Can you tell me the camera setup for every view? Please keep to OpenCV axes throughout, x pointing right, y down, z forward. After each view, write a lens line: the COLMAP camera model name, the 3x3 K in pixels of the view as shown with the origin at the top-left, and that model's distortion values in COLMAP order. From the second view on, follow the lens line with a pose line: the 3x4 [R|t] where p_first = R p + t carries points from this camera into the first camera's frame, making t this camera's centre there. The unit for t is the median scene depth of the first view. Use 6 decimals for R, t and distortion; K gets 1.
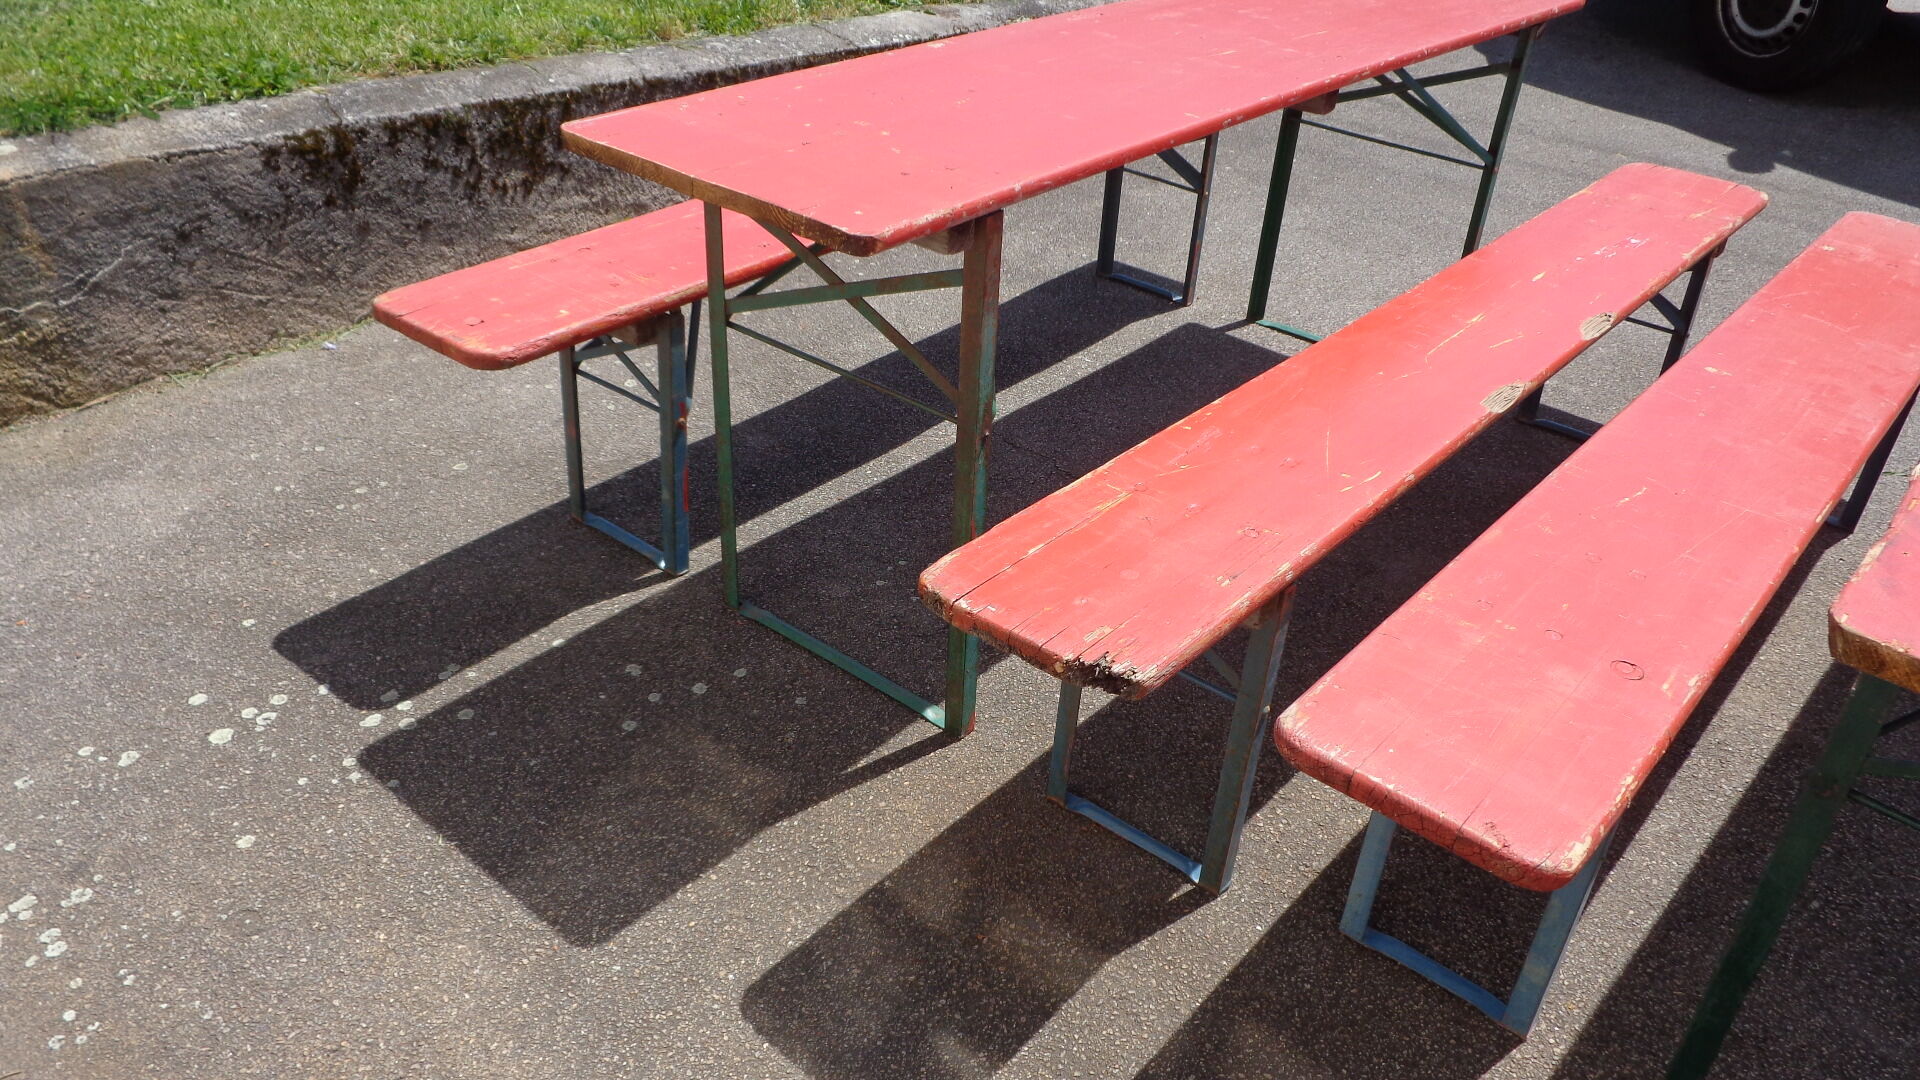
lens RADIAL K [[1421.0, 0, 957.9], [0, 1421.0, 534.8], [0, 0, 1]] dist [-0.007538, 0.000090]
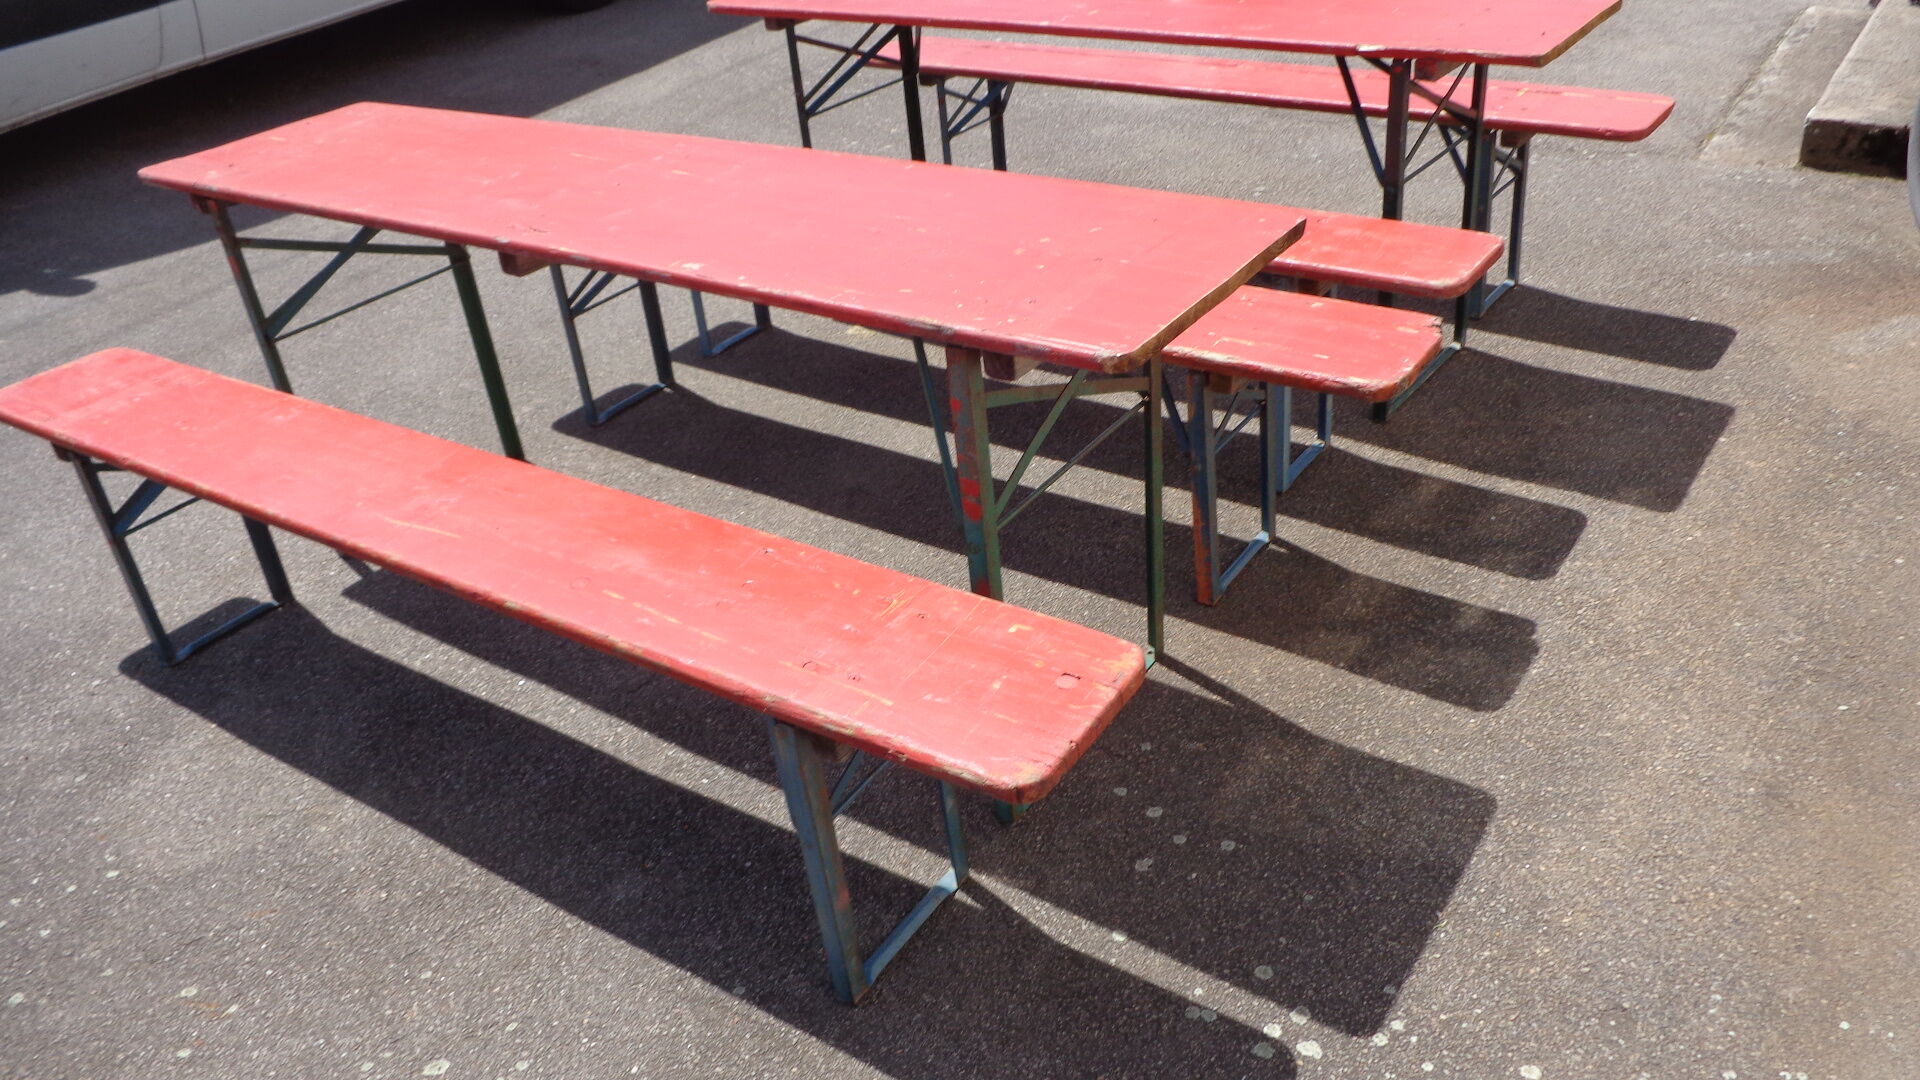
lens RADIAL K [[1421.0, 0, 967.6], [0, 1421.0, 541.8], [0, 0, 1]] dist [-0.007538, 0.000090]
pose [[-0.092958, -0.559802, 0.823396, -1.003776], [0.595578, 0.631451, 0.496544, -0.666083], [-0.797901, 0.536554, 0.274707, 0.819054]]
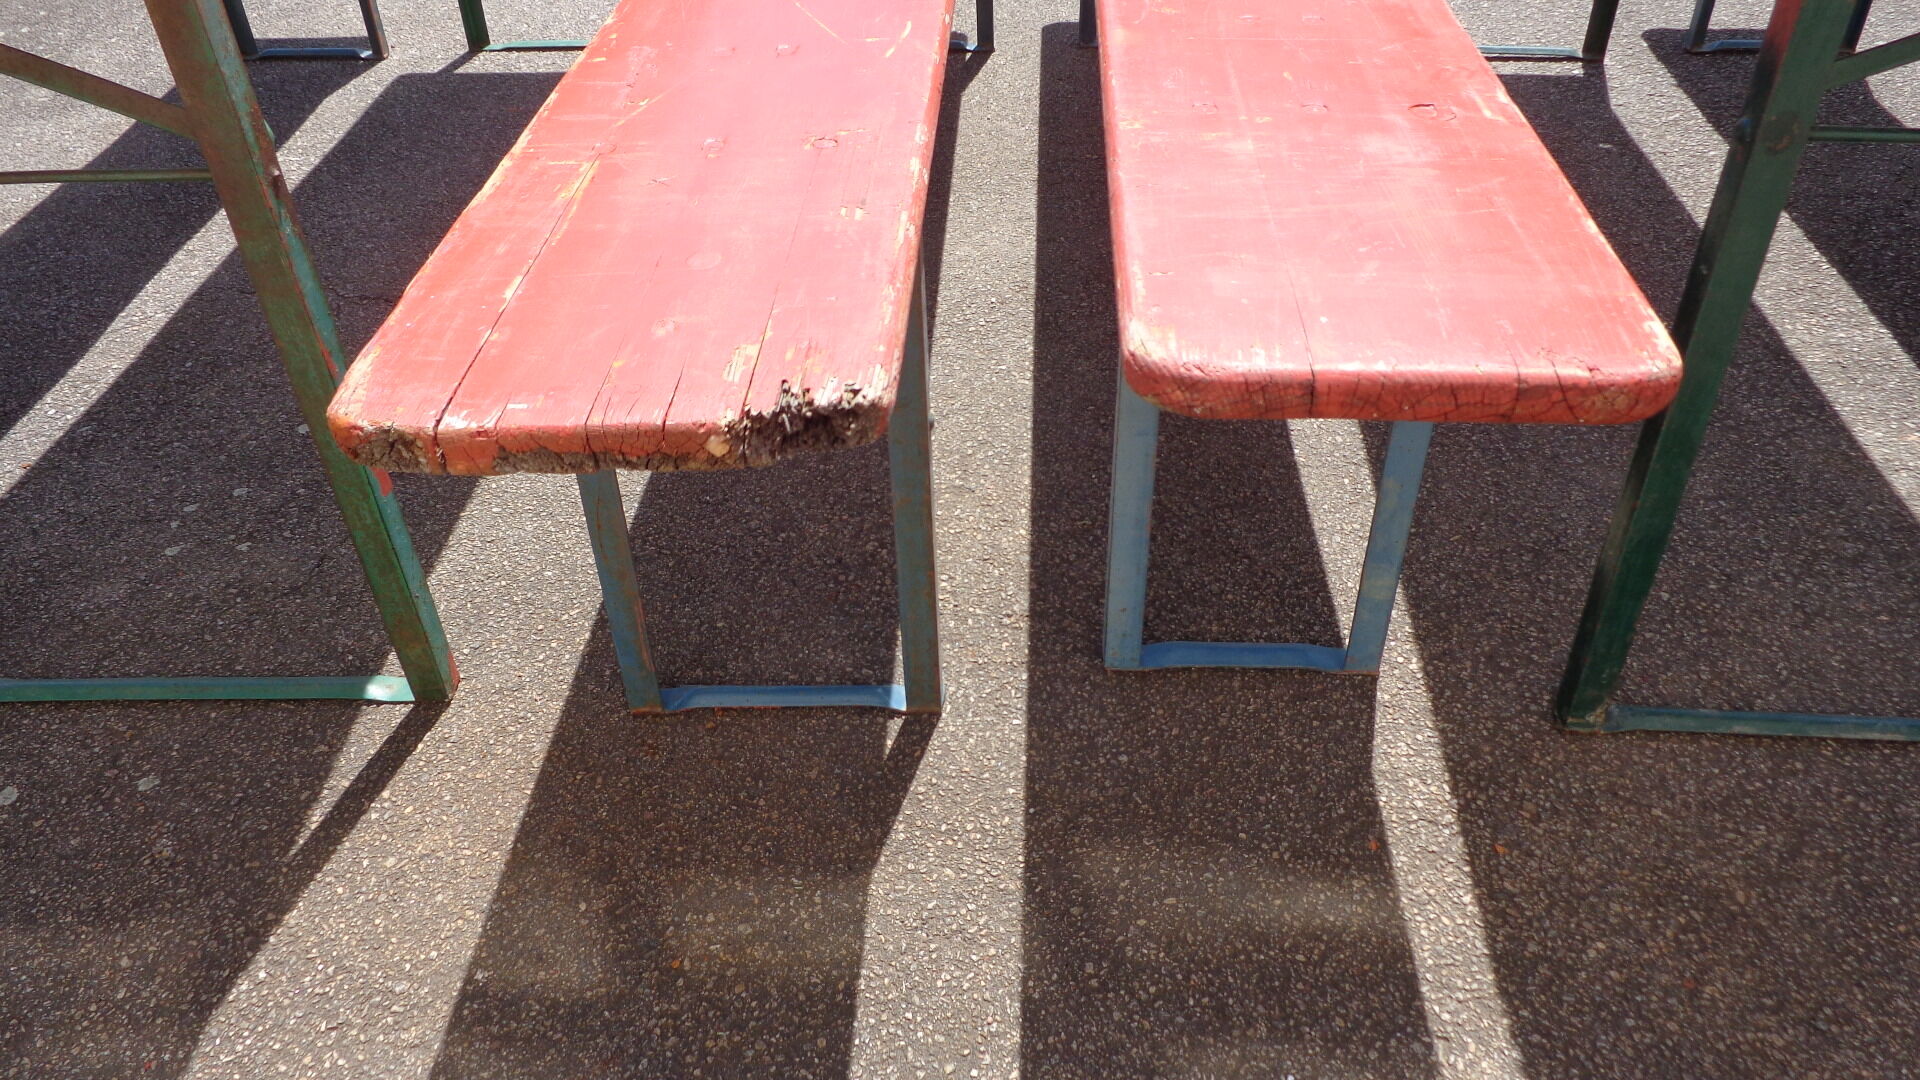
lens RADIAL K [[1421.0, 0, 963.5], [0, 1421.0, 534.6], [0, 0, 1]] dist [-0.007538, 0.000090]
pose [[0.783319, -0.437420, 0.441674, -0.069087], [0.381518, 0.899257, 0.213964, 0.034974], [-0.490771, 0.000905, 0.871288, 0.385783]]
